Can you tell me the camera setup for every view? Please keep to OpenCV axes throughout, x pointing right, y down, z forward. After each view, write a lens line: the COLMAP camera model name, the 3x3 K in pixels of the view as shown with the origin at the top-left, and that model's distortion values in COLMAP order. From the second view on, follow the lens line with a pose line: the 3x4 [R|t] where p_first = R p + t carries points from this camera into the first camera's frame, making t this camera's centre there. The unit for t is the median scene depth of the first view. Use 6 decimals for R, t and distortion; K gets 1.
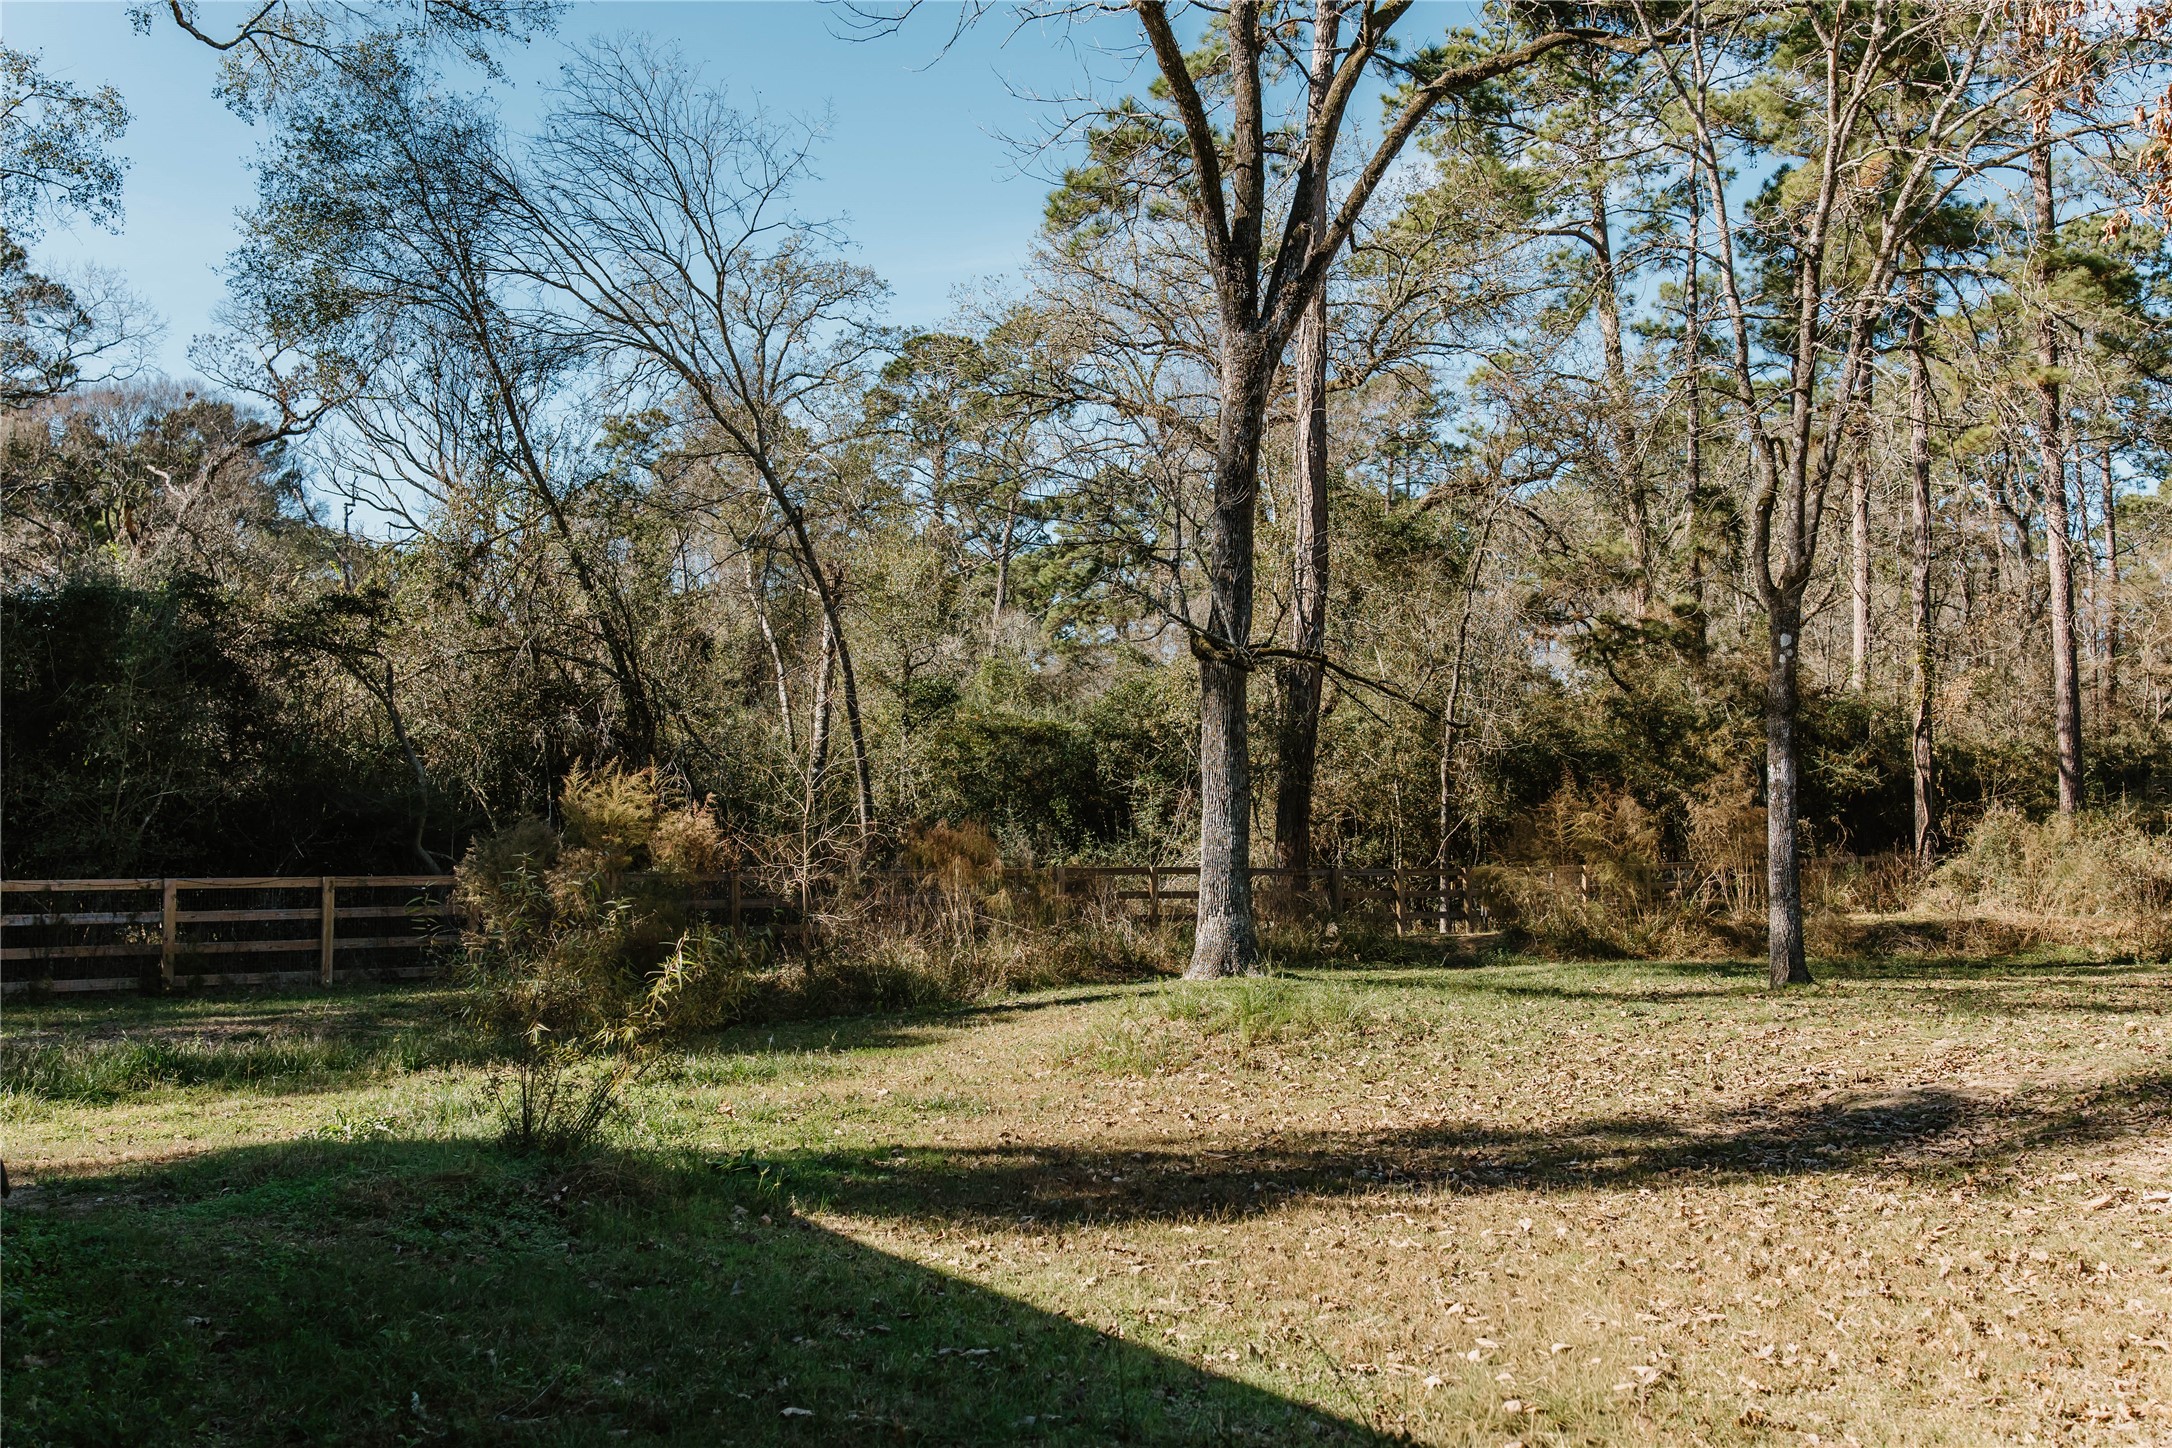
lens RADIAL K [[2048.5, 0, 1082.5], [0, 2048.5, 712.4], [0, 0, 1]] dist [0.004895, 0.000000]
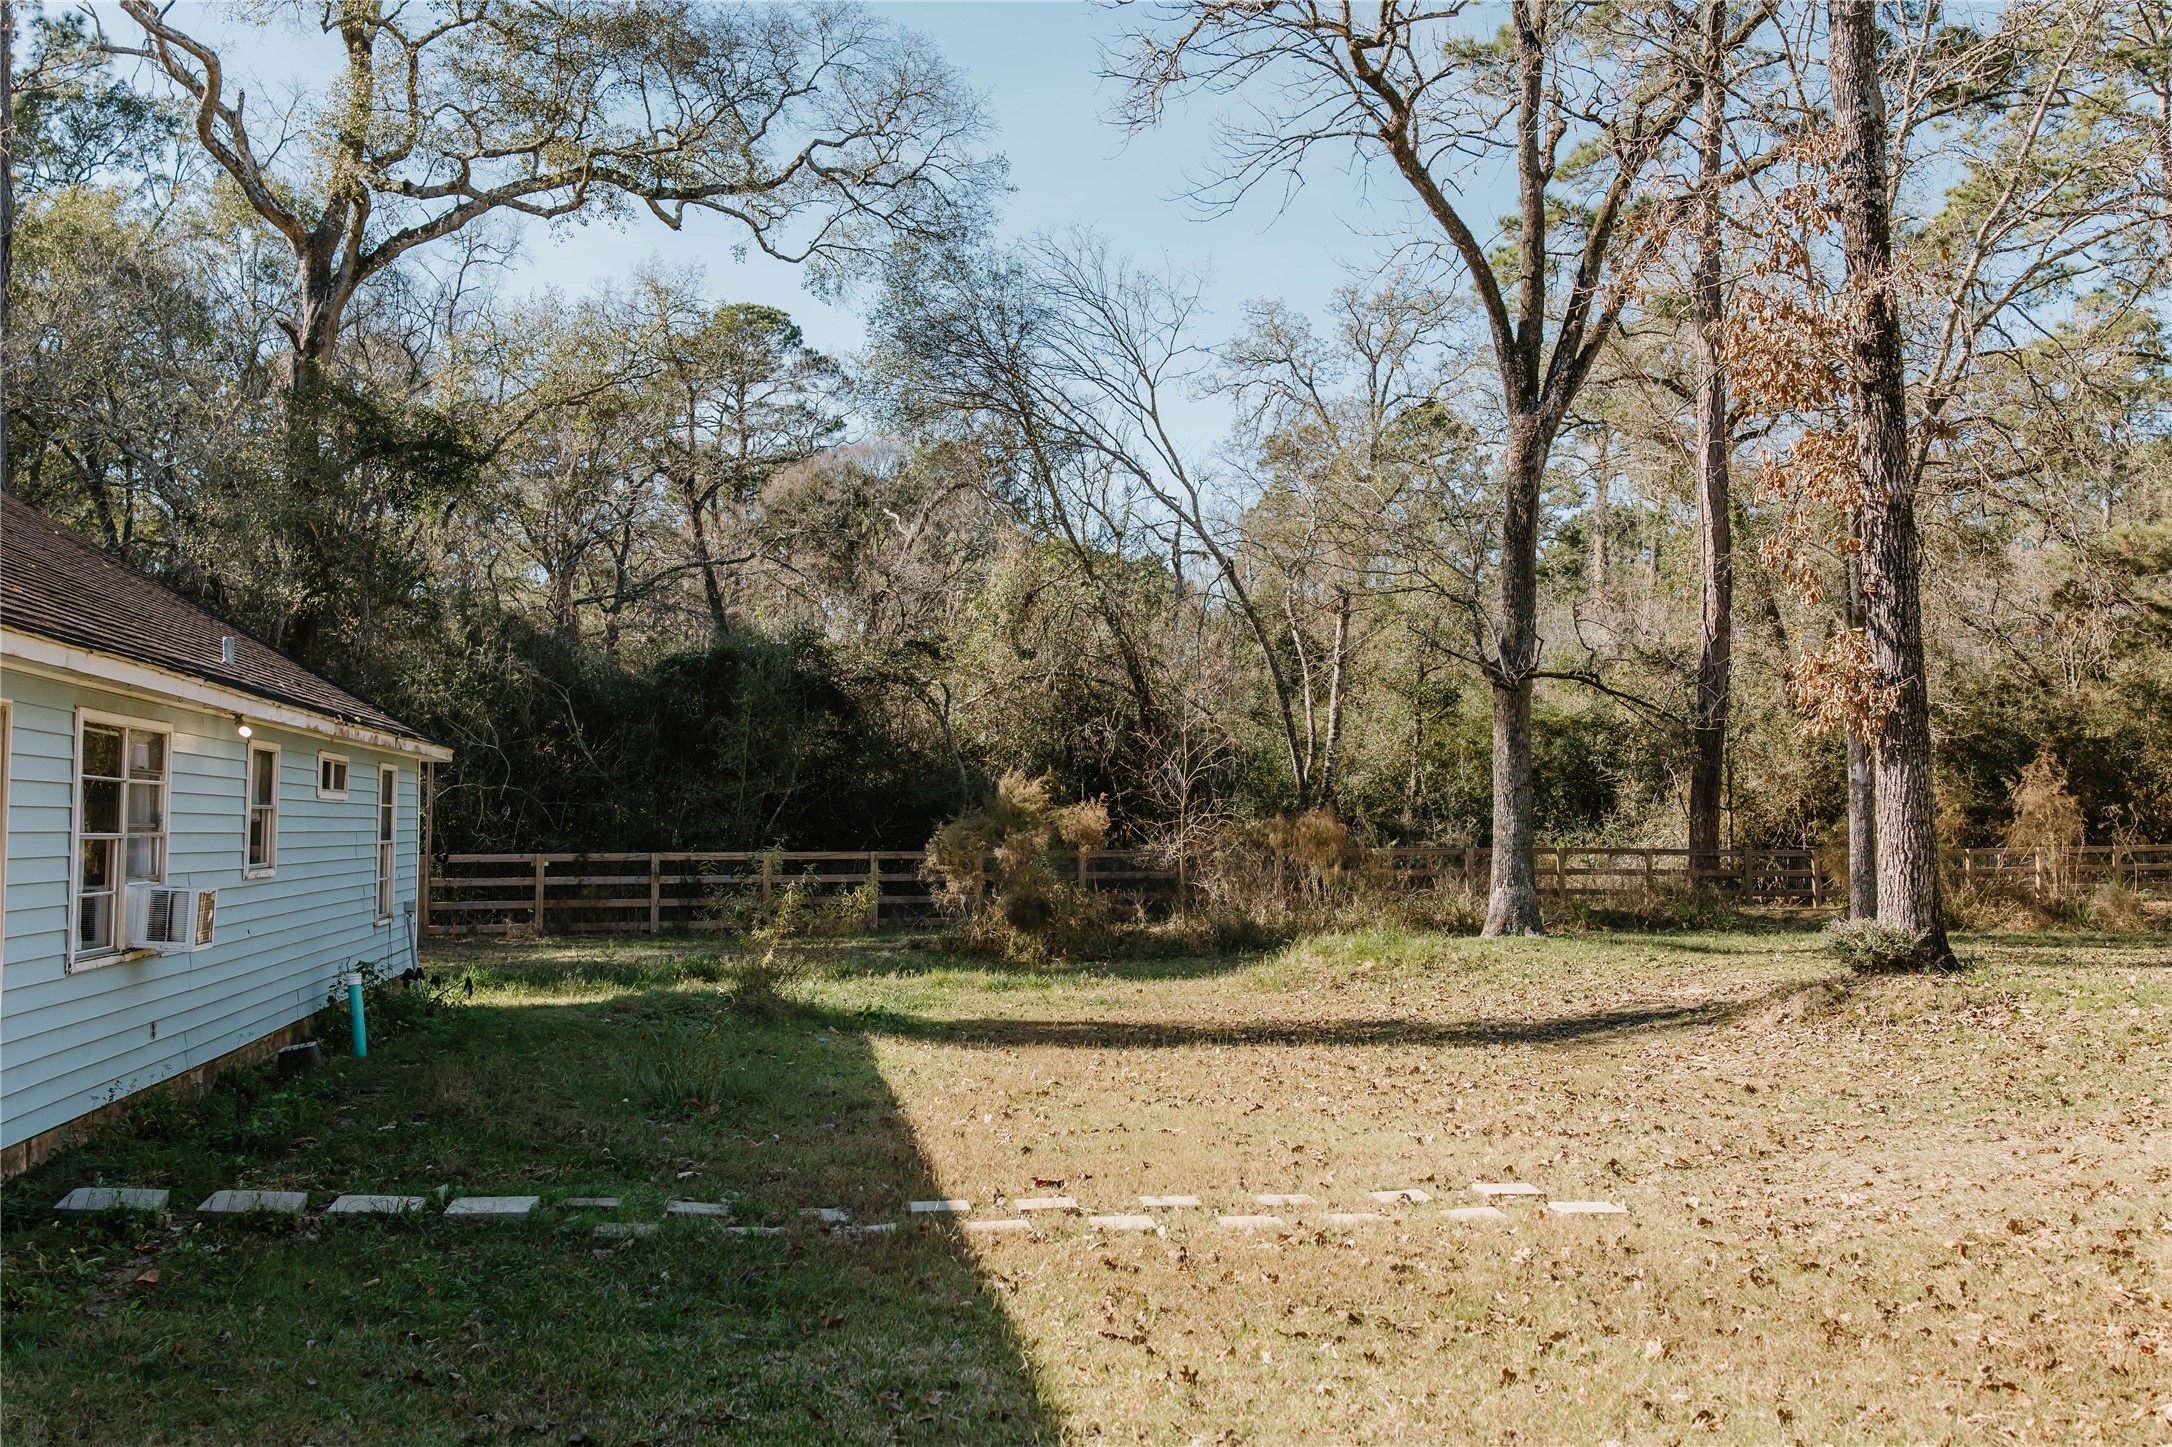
lens RADIAL K [[2048.5, 0, 1087.6], [0, 2048.5, 725.6], [0, 0, 1]] dist [0.004895, 0.000000]
pose [[0.932044, -0.016446, -0.361972, 0.272236], [0.023177, 0.999630, 0.014261, -0.022159], [0.361603, -0.021682, 0.932080, -0.245123]]
